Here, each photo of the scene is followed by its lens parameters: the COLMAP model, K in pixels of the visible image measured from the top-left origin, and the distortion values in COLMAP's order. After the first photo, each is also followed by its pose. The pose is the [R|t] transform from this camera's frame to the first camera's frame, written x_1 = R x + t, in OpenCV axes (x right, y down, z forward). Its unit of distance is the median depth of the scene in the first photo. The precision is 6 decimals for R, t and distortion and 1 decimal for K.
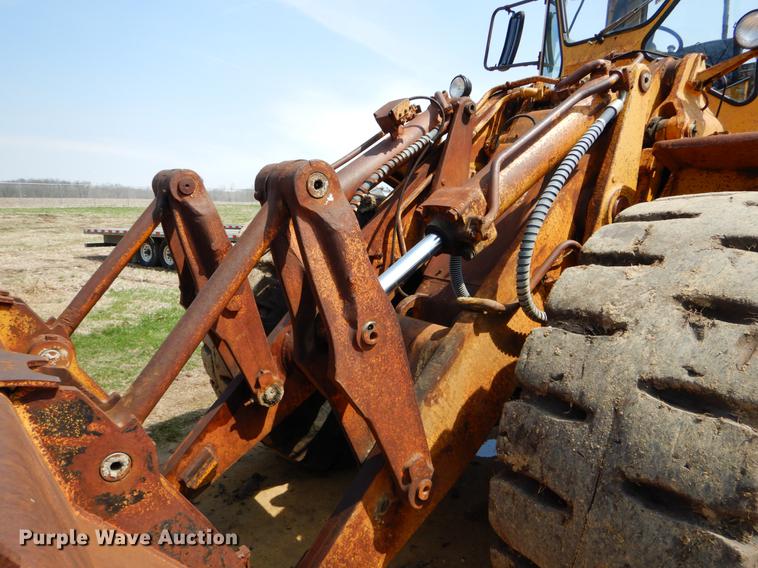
lens RADIAL K [[537.7, 0, 372.2], [0, 537.7, 283.1], [0, 0, 1]] dist [0.006882, -0.000946]
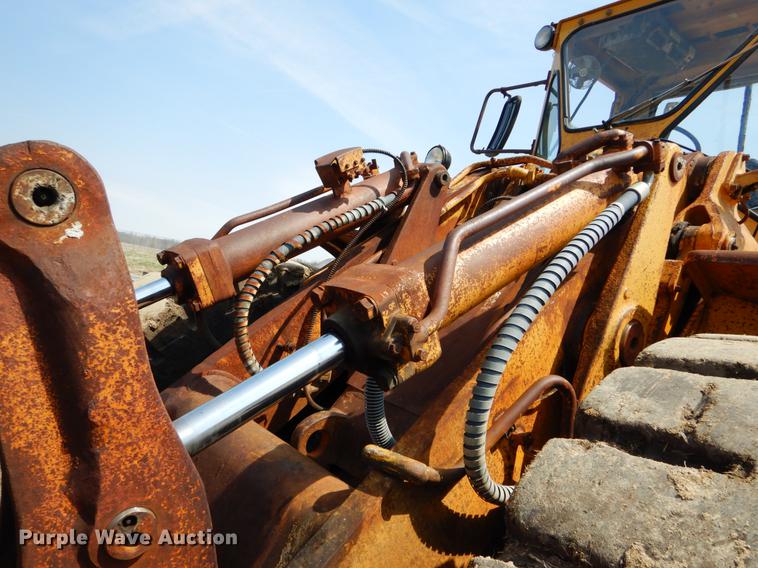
lens RADIAL K [[537.7, 0, 372.2], [0, 537.7, 283.1], [0, 0, 1]] dist [0.006882, -0.000946]
pose [[0.986709, 0.158262, 0.036860, 0.105952], [-0.150902, 0.976564, -0.153465, -0.054015], [-0.060283, 0.145863, 0.987466, 0.350057]]
